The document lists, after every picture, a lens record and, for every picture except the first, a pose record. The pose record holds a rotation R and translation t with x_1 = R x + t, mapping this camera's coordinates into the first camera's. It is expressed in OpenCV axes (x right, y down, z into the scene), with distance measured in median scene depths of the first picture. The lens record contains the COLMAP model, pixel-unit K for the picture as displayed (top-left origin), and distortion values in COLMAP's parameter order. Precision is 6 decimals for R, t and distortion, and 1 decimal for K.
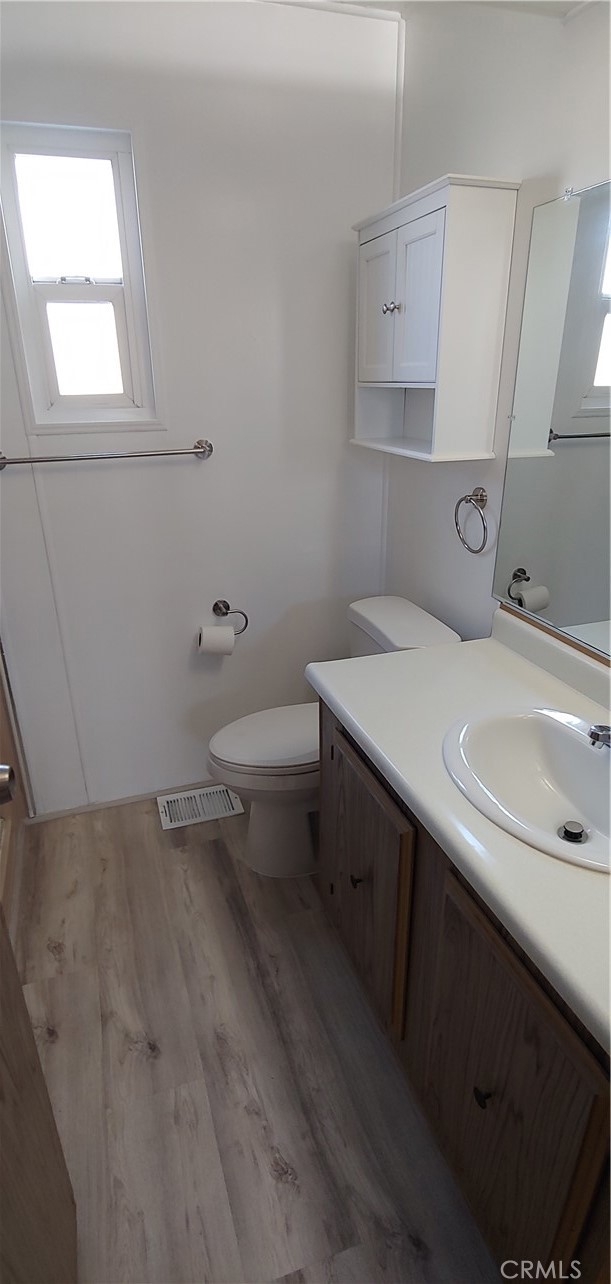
lens RADIAL K [[650.6, 0, 303.1], [0, 650.6, 645.2], [0, 0, 1]] dist [-0.011931, 0.000224]
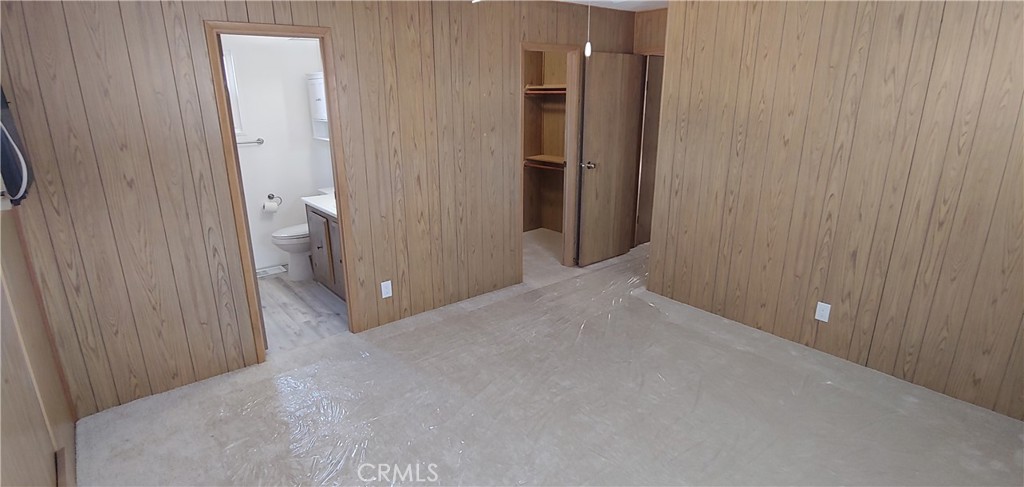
lens RADIAL K [[518.9, 0, 514.7], [0, 518.9, 243.1], [0, 0, 1]] dist [-0.011931, 0.000224]
pose [[0.934415, -0.089910, 0.344651, 0.080311], [0.128334, 0.987611, -0.090299, 0.562667], [-0.332262, 0.128607, 0.934378, -1.656811]]
